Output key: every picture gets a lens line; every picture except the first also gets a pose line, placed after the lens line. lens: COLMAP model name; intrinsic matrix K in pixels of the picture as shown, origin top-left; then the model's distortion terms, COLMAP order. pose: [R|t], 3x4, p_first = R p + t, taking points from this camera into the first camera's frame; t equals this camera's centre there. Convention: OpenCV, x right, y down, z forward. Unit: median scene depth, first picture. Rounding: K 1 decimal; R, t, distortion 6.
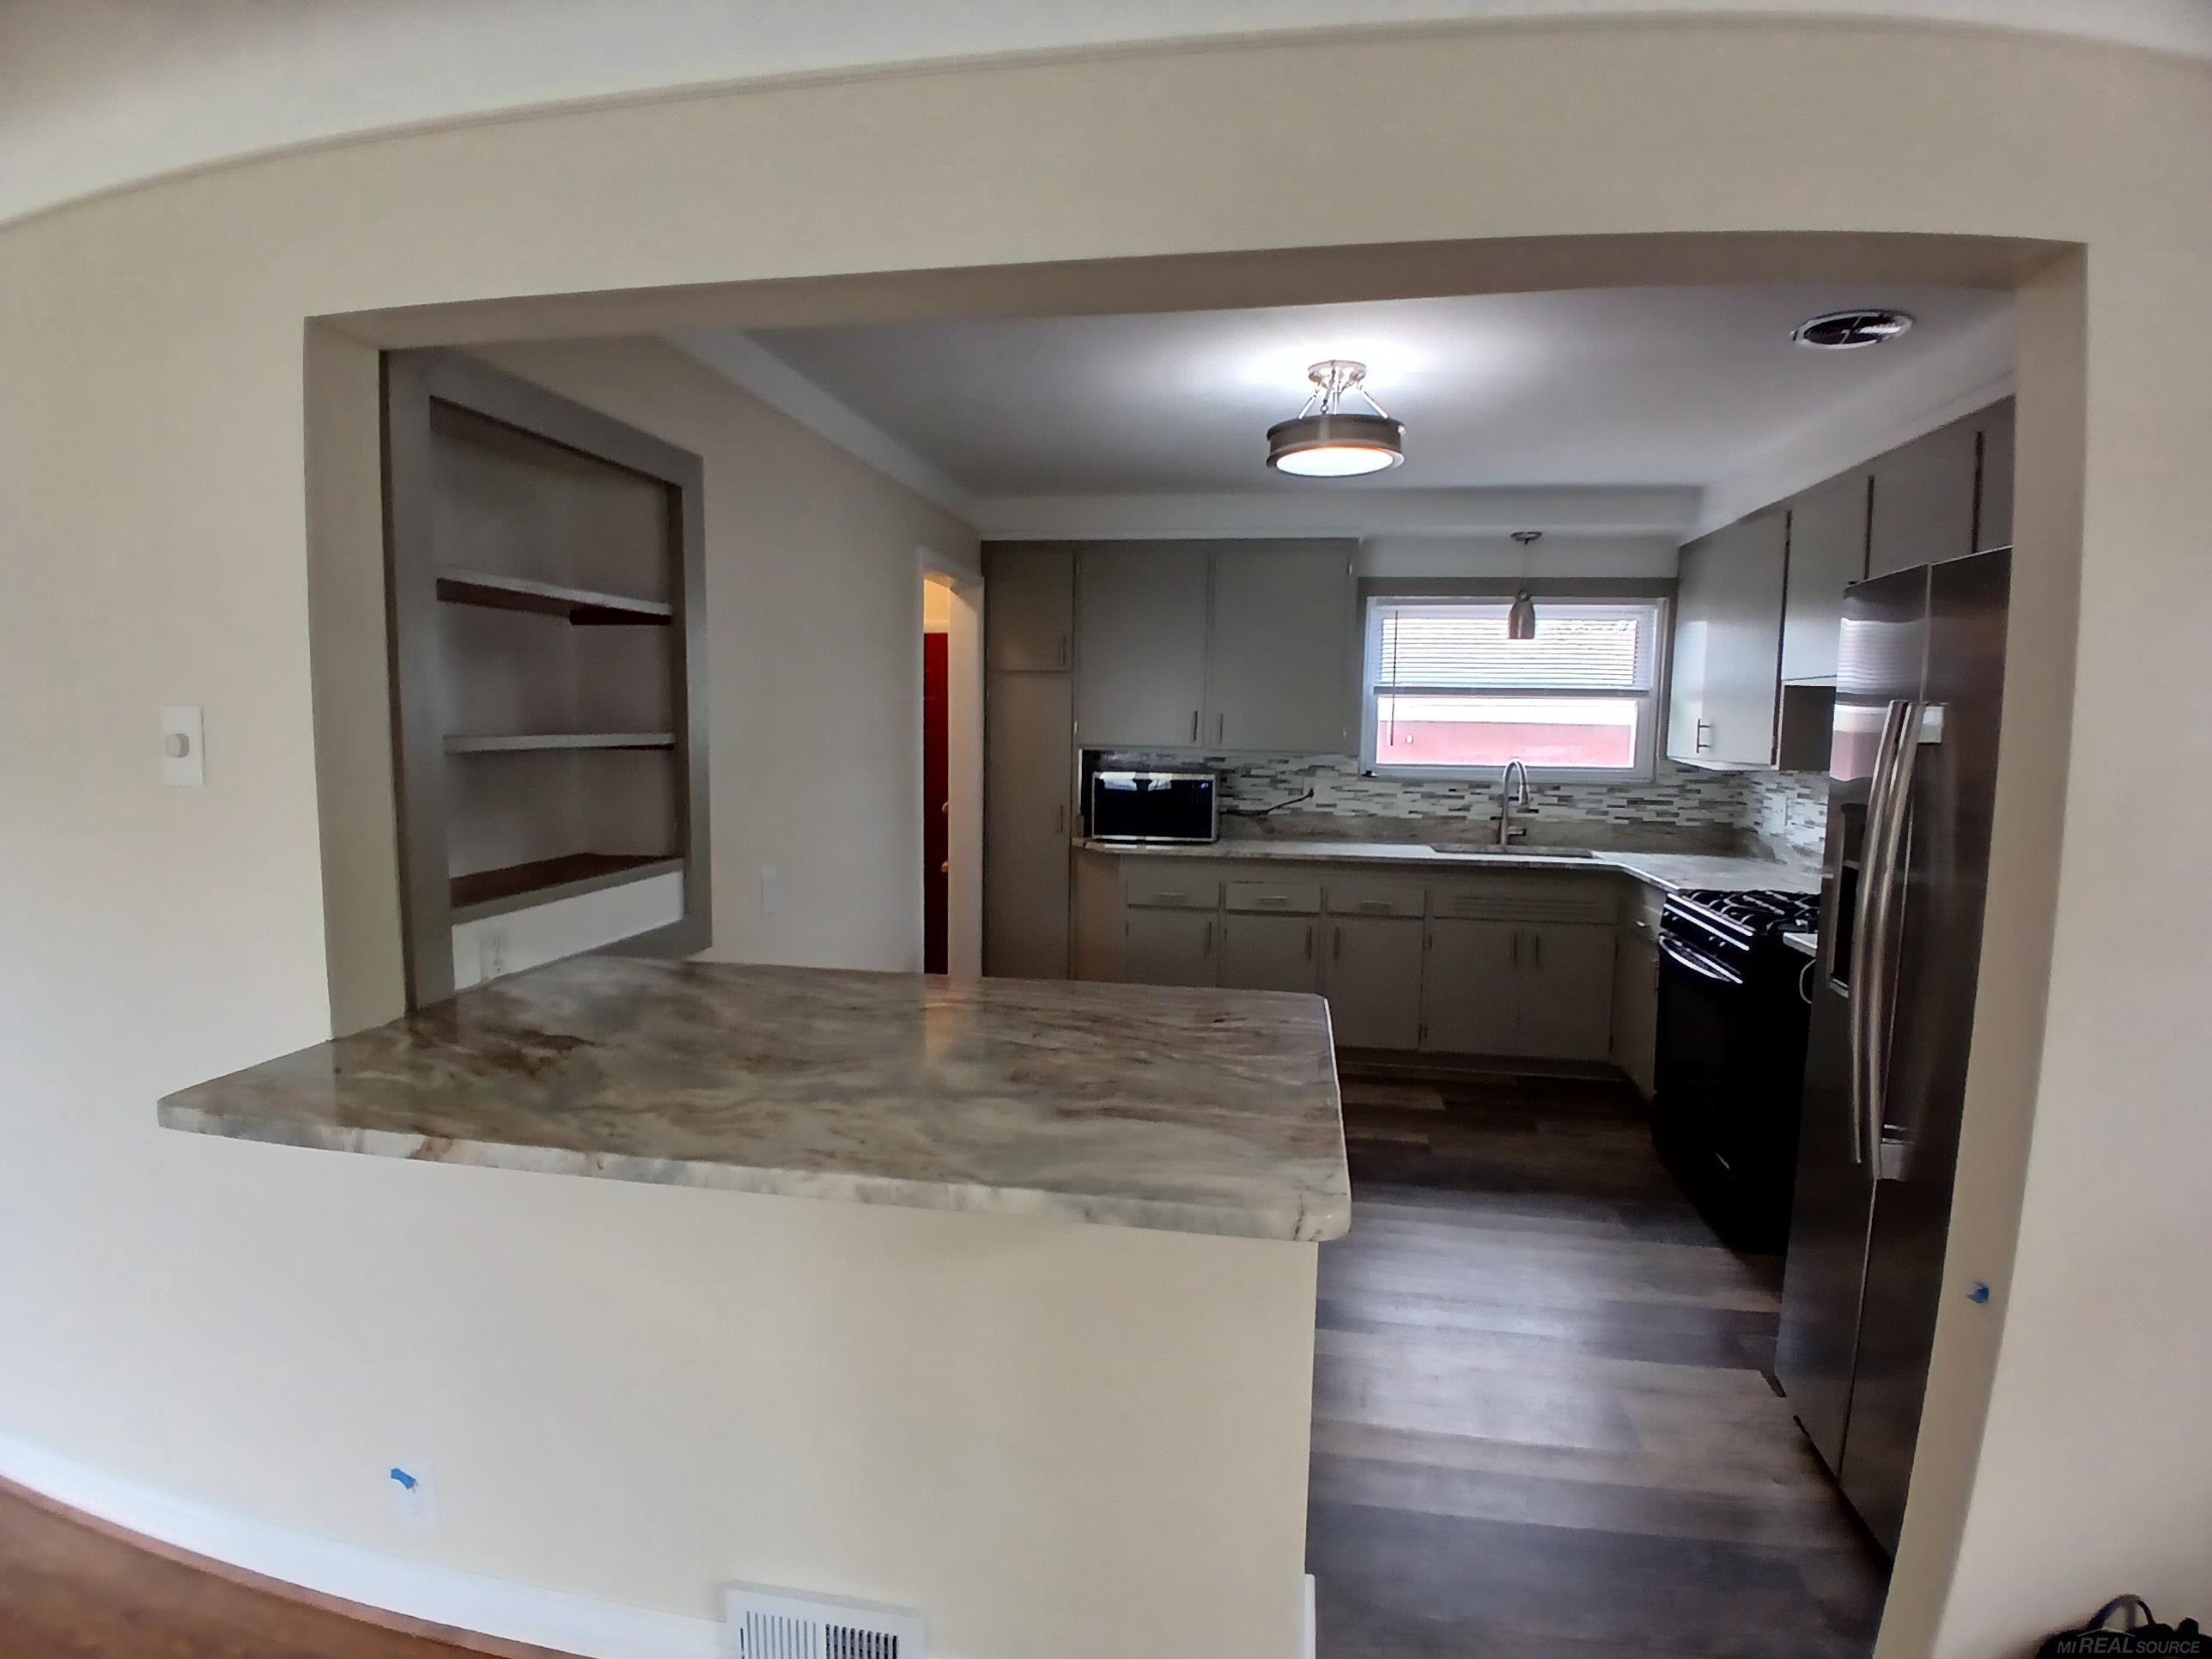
lens RADIAL K [[1093.8, 0, 1107.5], [0, 1093.8, 831.7], [0, 0, 1]] dist [-0.011119, -0.025198]
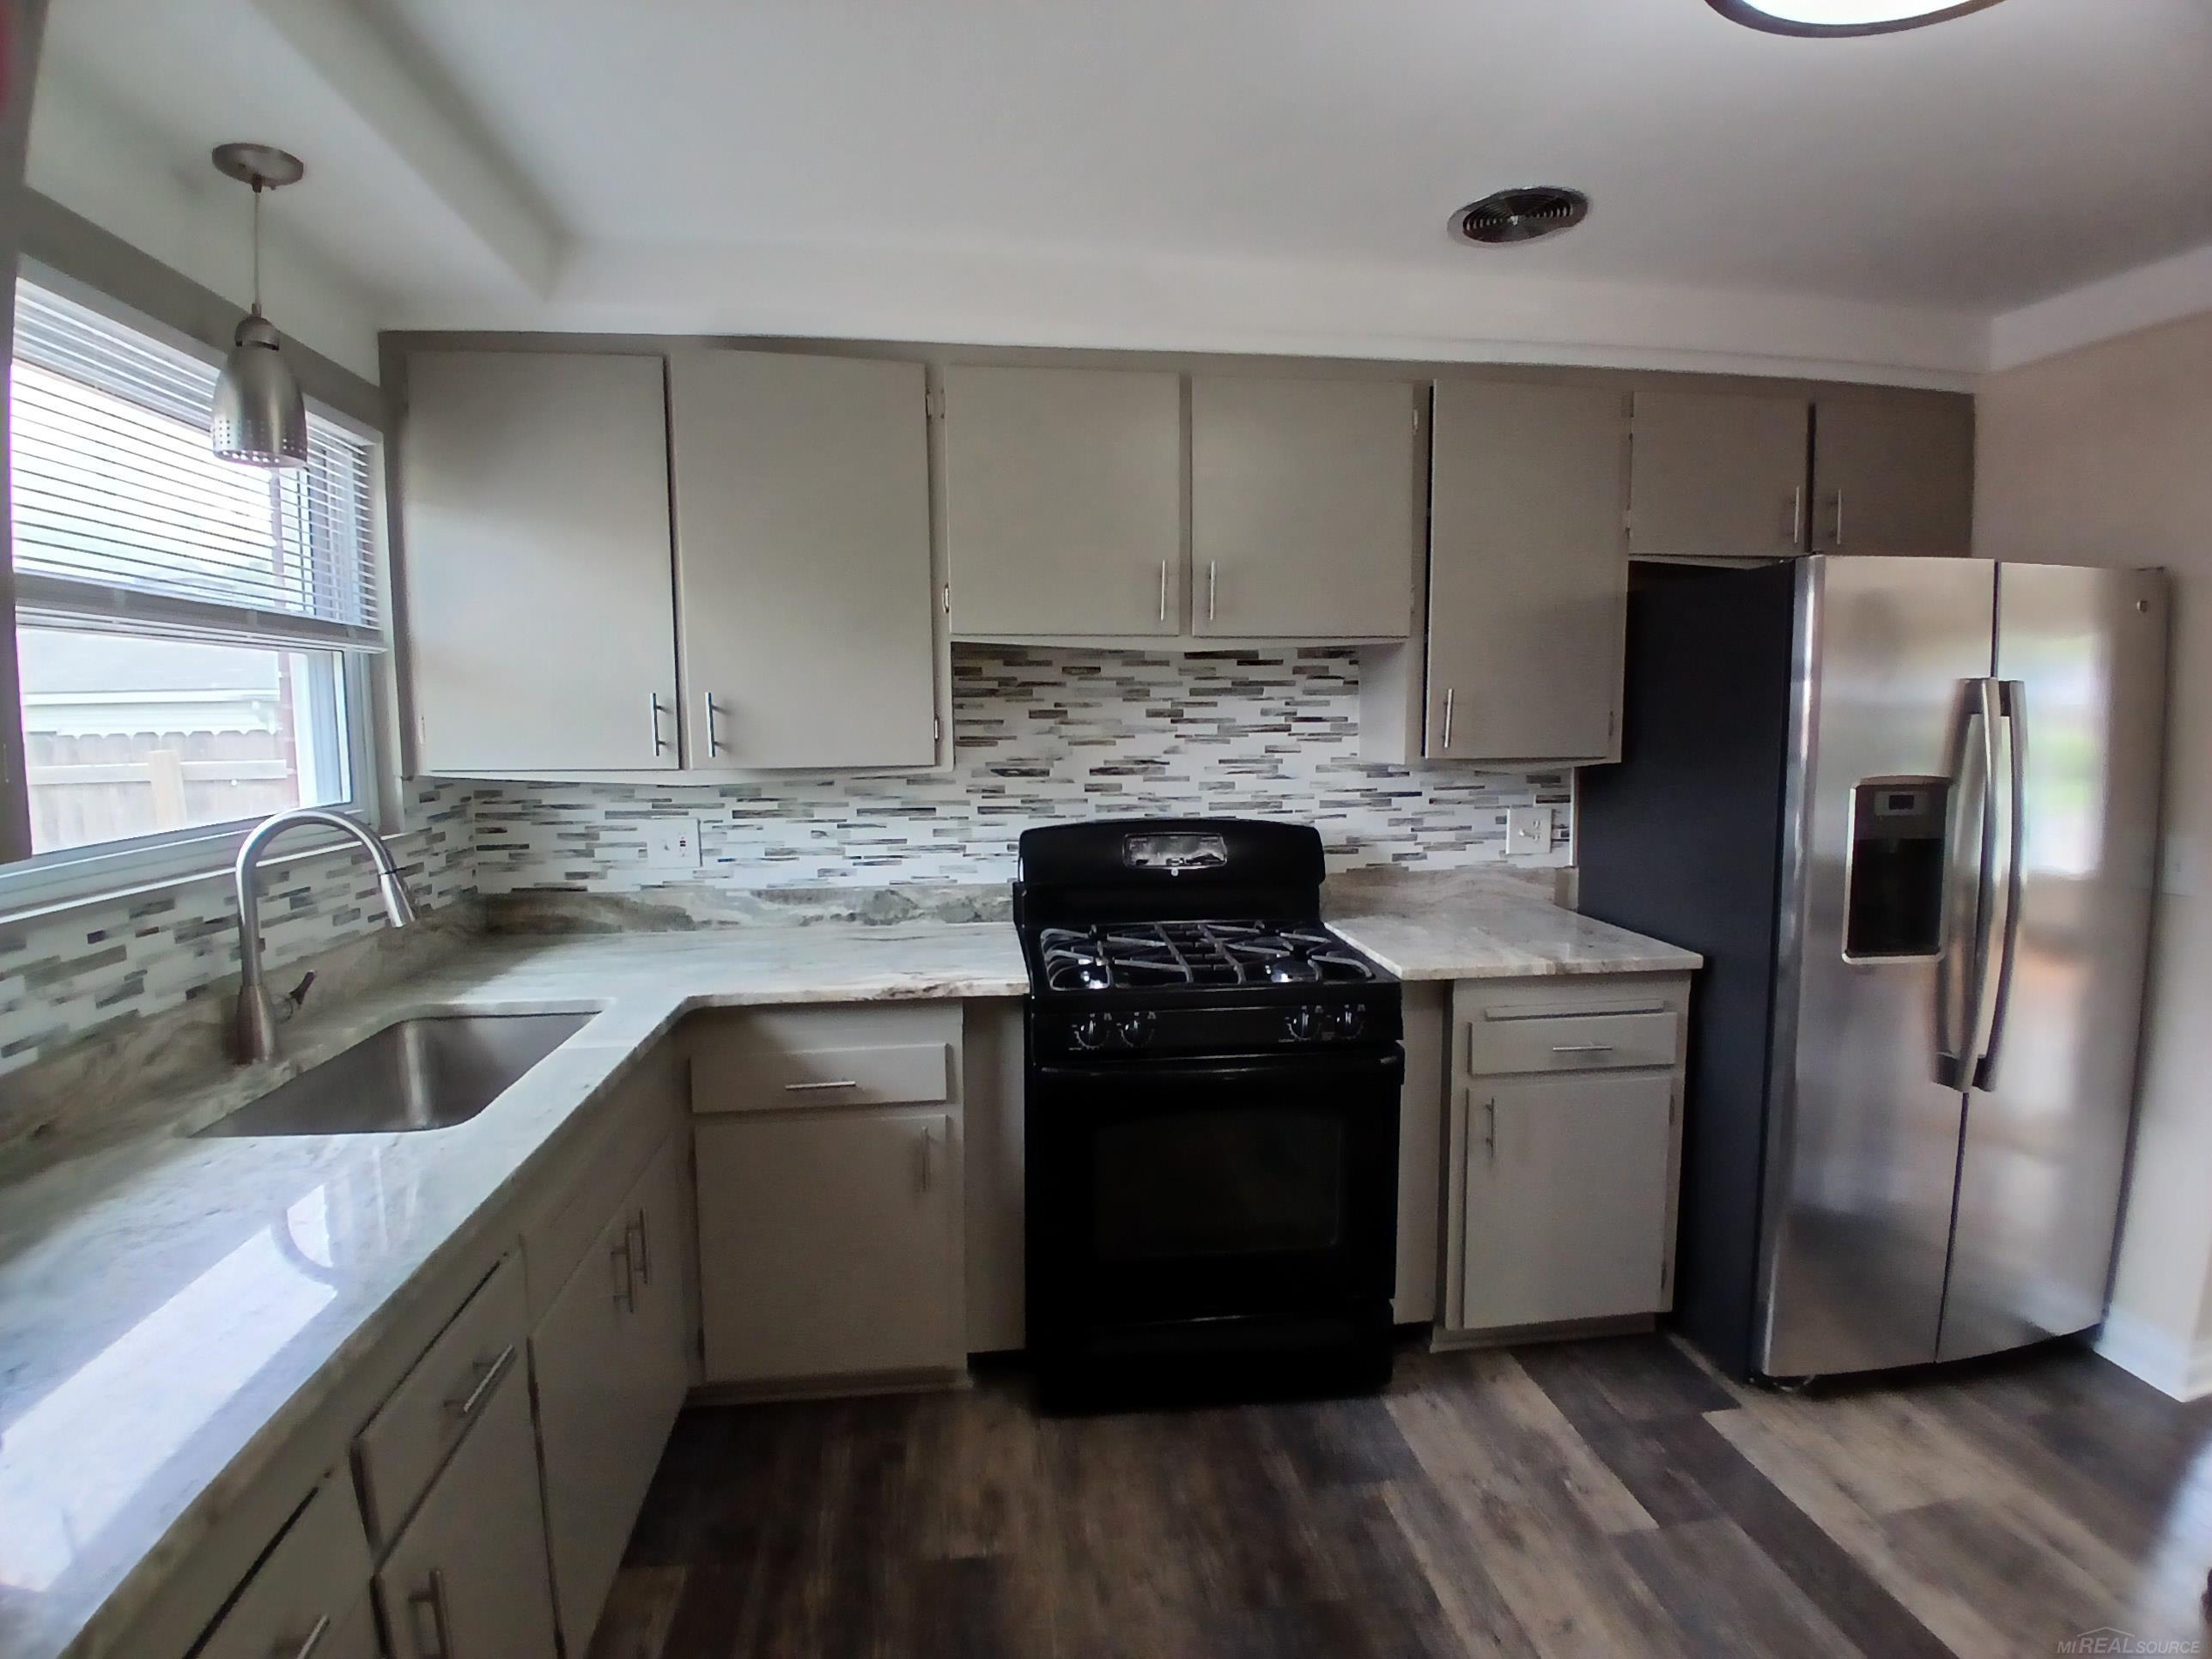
lens RADIAL K [[1093.8, 0, 1096.4], [0, 1093.8, 826.7], [0, 0, 1]] dist [-0.011119, -0.025198]
pose [[-0.290420, -0.106563, 0.950947, -0.032554], [0.097139, 0.985363, 0.140086, -0.095361], [-0.951956, 0.133057, -0.275818, 0.973488]]
